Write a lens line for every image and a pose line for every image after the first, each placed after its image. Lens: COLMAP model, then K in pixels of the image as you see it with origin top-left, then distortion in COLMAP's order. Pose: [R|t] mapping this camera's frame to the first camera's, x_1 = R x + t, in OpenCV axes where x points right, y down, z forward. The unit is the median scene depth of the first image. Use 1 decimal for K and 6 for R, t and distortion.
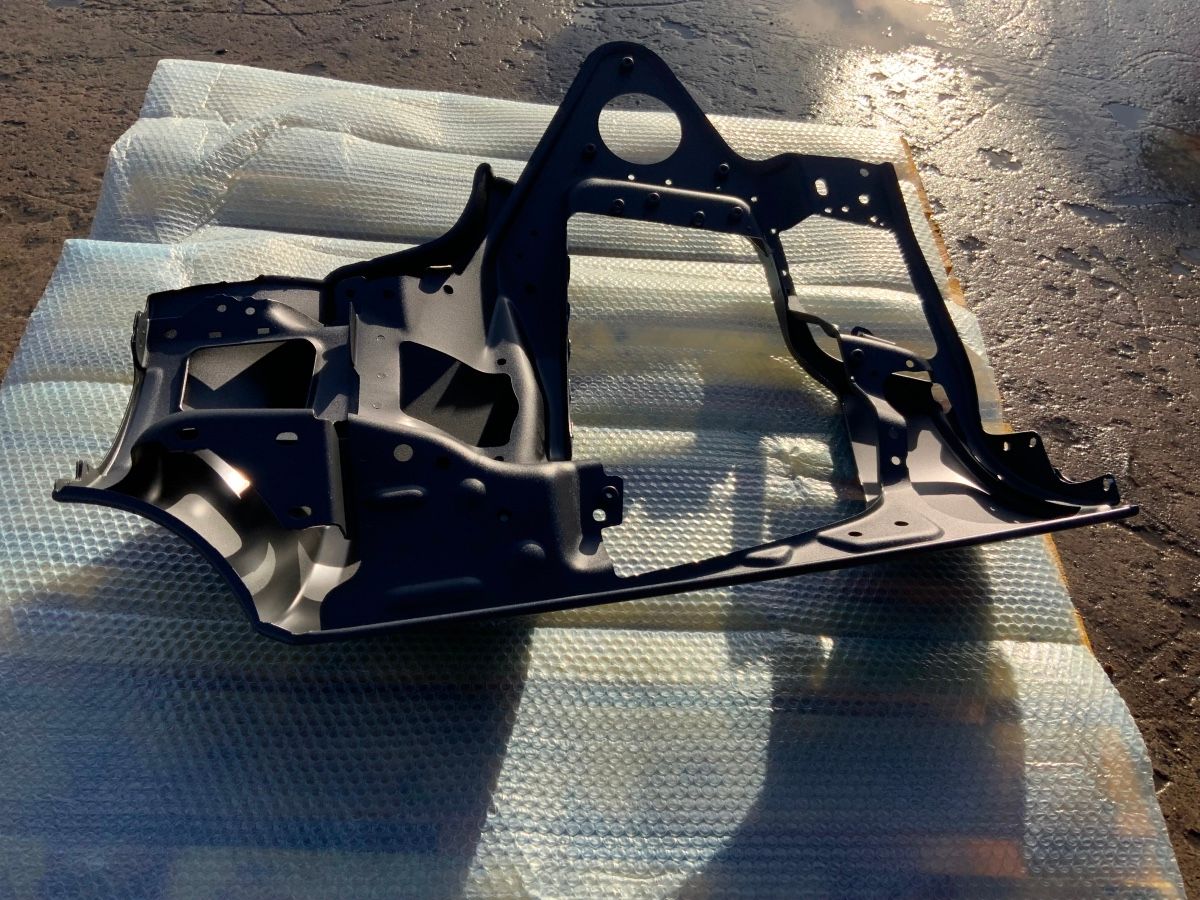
lens RADIAL K [[994.5, 0, 597.8], [0, 994.5, 451.4], [0, 0, 1]] dist [0.065987, -0.131763]
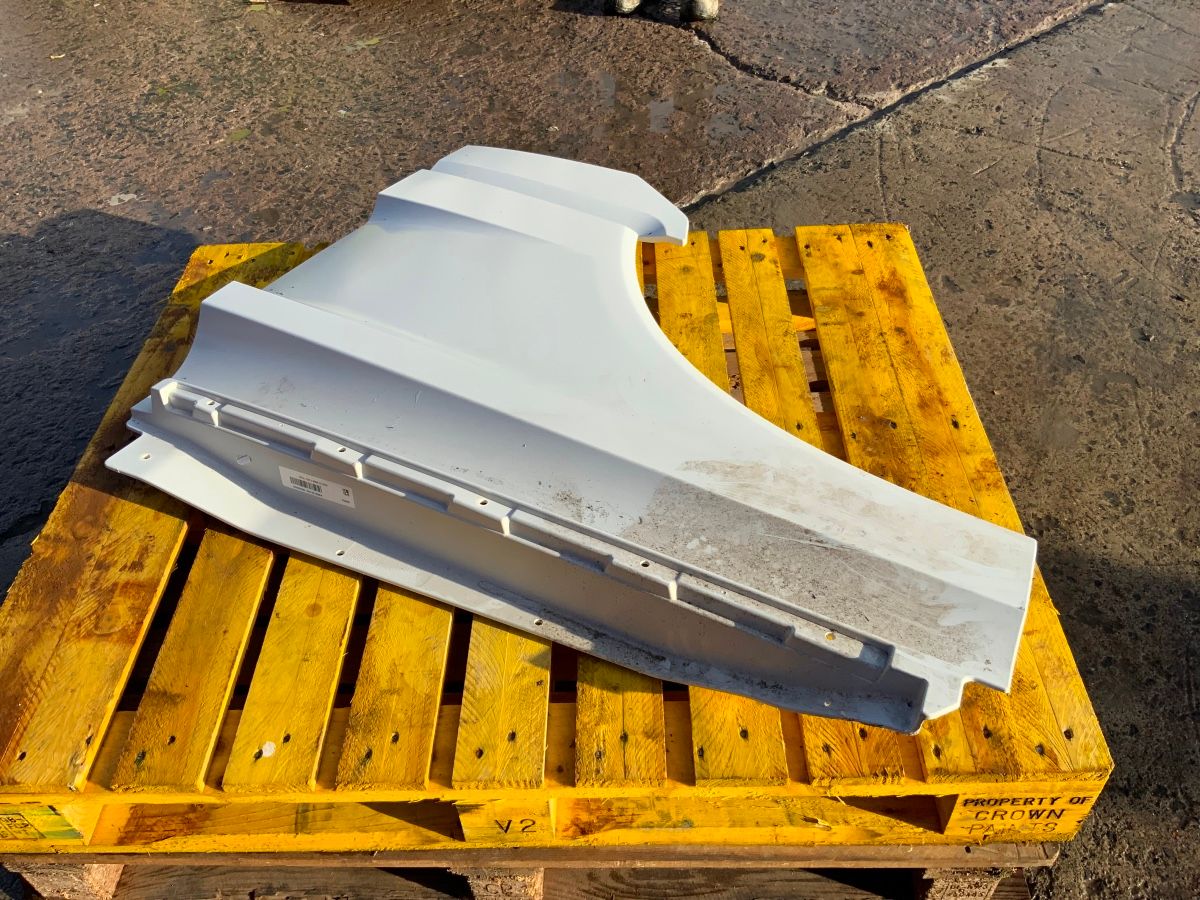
lens RADIAL K [[994.5, 0, 602.1], [0, 994.5, 450.7], [0, 0, 1]] dist [0.065987, -0.131763]
pose [[-0.004721, 0.634928, -0.772557, 0.657734], [-0.723564, 0.531093, 0.440903, -0.451204], [0.690241, 0.561076, 0.456903, 0.305709]]
